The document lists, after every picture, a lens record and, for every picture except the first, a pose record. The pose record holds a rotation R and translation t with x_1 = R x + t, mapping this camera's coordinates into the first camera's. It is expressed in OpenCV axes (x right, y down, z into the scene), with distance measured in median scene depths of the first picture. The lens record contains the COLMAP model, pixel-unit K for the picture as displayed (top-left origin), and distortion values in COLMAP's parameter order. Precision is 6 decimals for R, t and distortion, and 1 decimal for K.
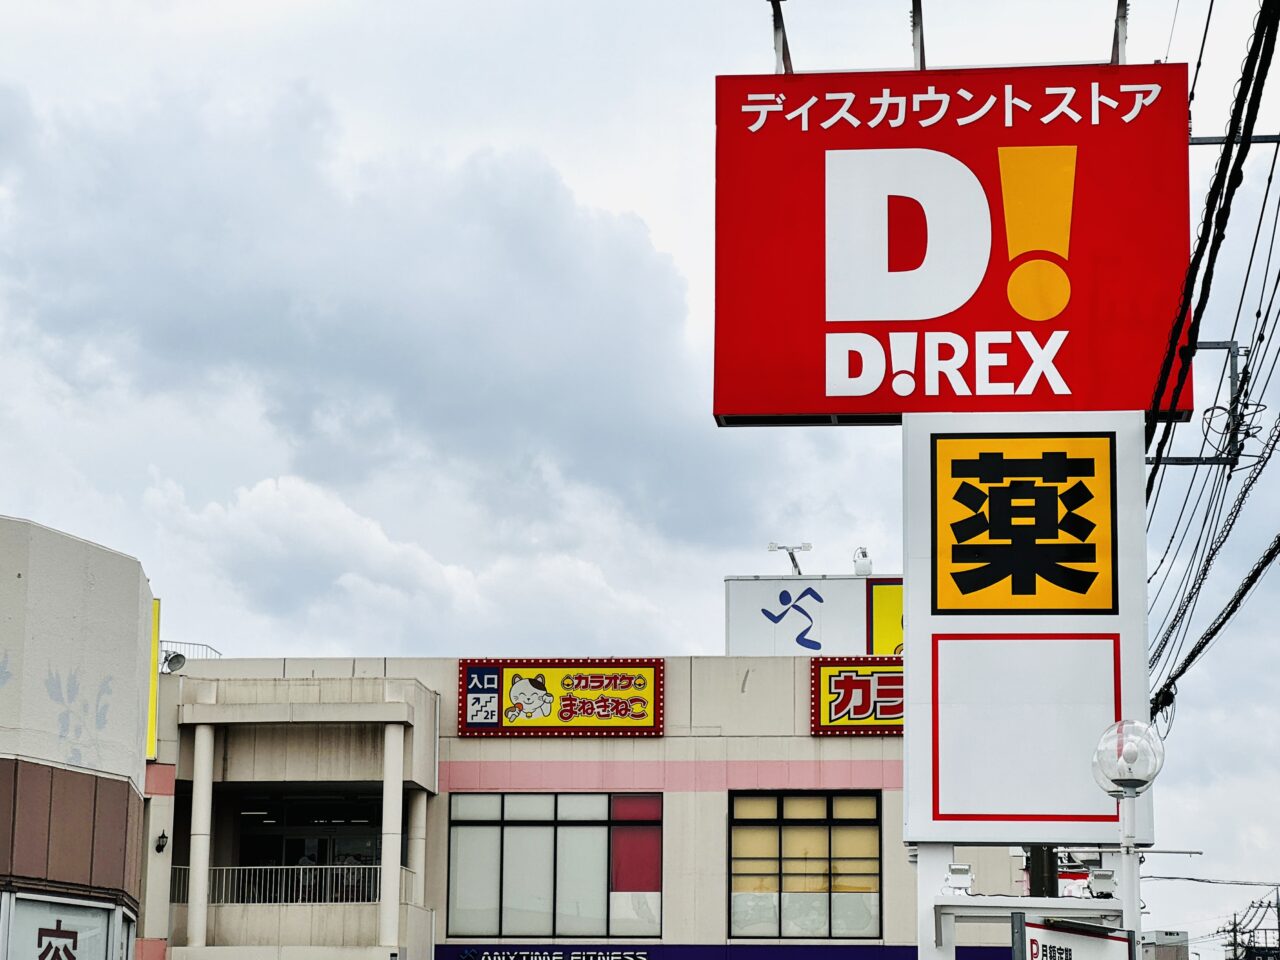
lens RADIAL K [[3226.4, 0, 640.0], [0, 3226.4, 480.0], [0, 0, 1]] dist [0.018647, 0.815622]
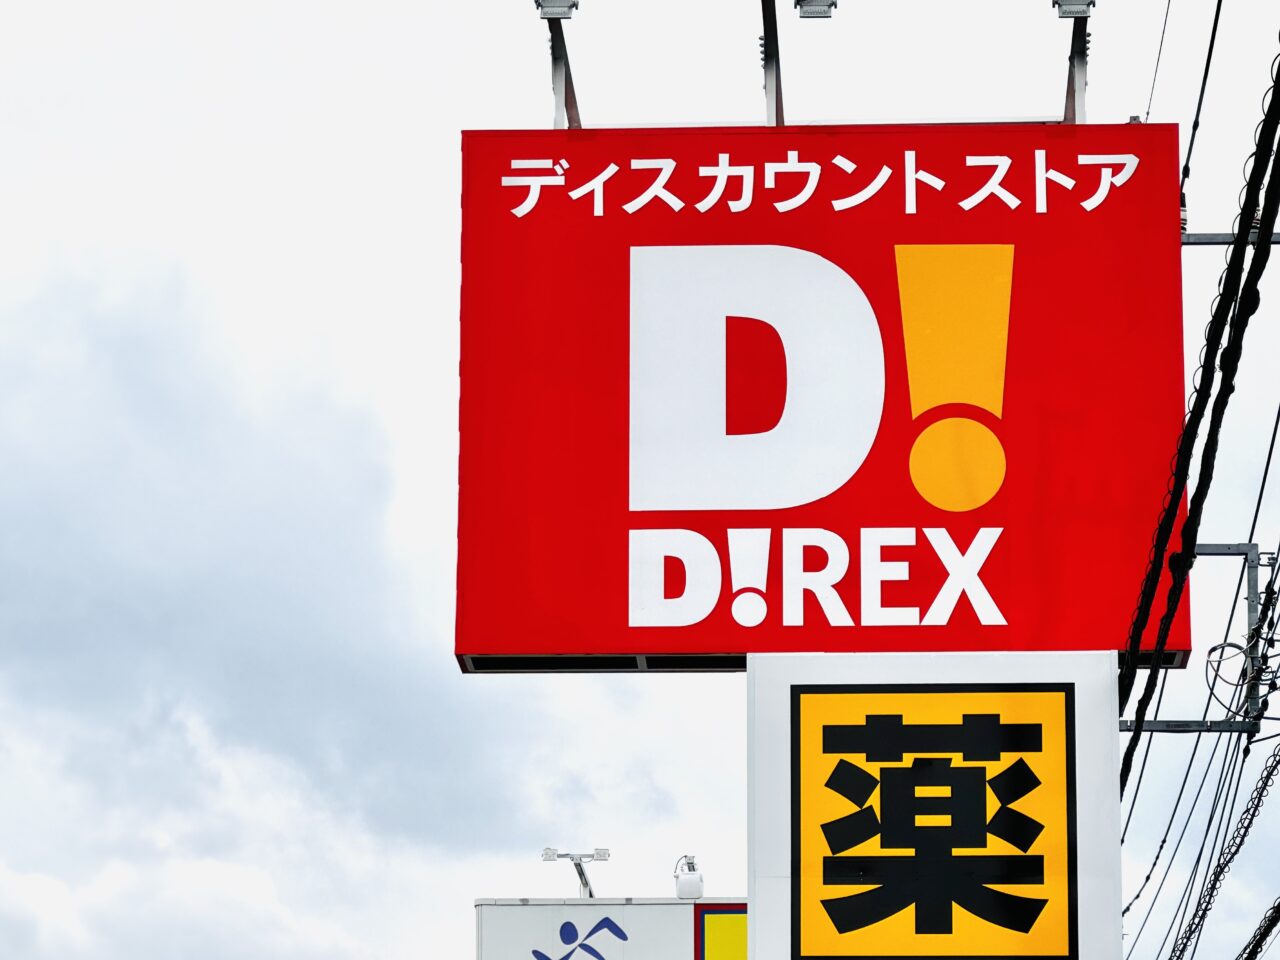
lens RADIAL K [[5012.7, 0, 640.0], [0, 5012.7, 480.0], [0, 0, 1]] dist [-0.714558, -1.968056]
pose [[0.998205, 0.007548, 0.059412, 0.000157], [-0.004266, 0.998467, -0.055186, -0.000009], [-0.059737, 0.054834, 0.996707, 0.002279]]
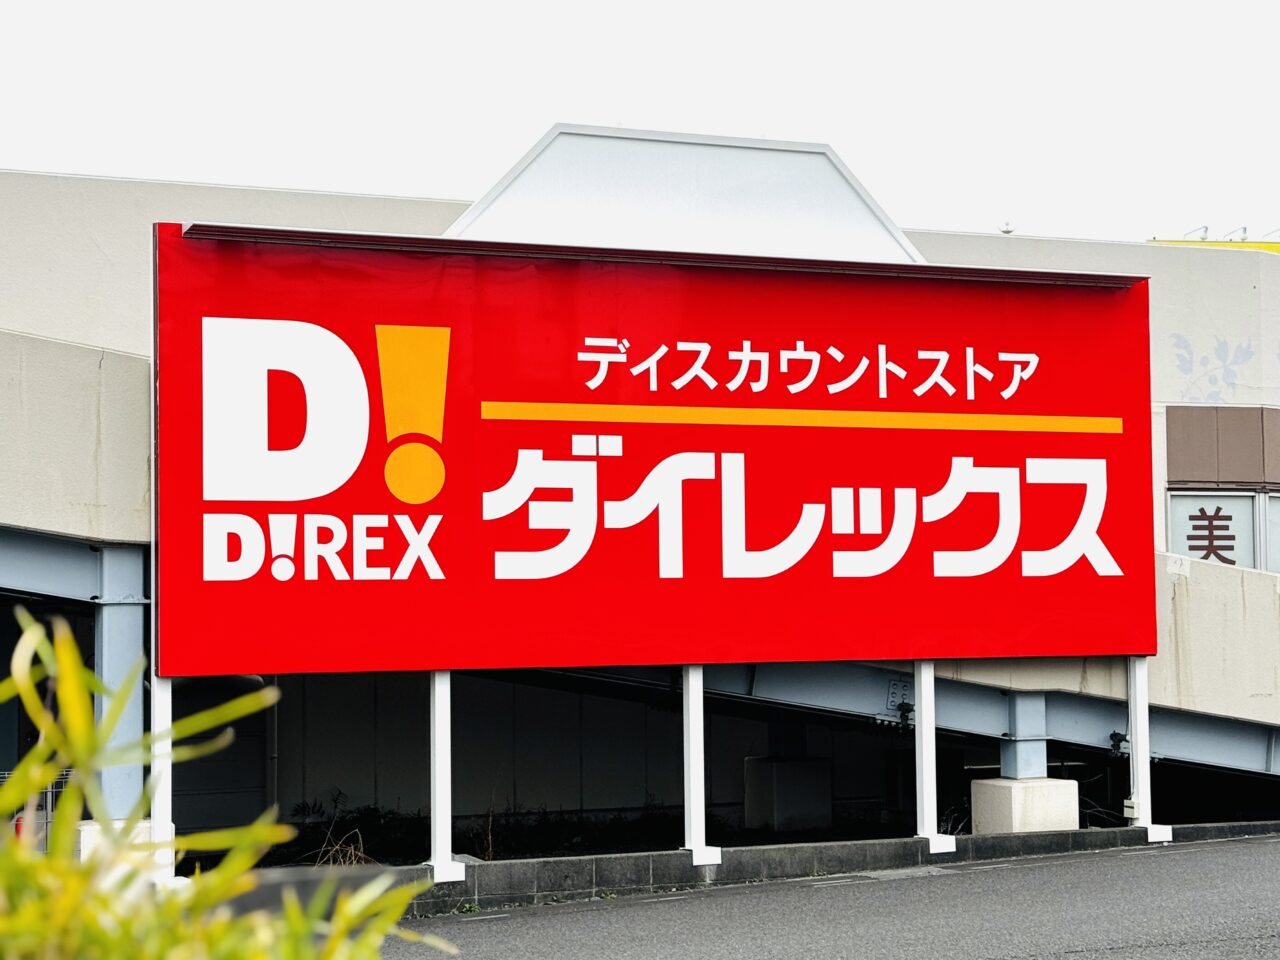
lens RADIAL K [[2155.9, 0, 640.0], [0, 2155.9, 480.0], [0, 0, 1]] dist [0.185991, -0.024325]
pose [[0.886934, 0.028548, 0.461013, -0.179384], [-0.032311, 0.999478, 0.000270, -0.087838], [-0.460764, -0.015136, 0.887394, 0.561531]]
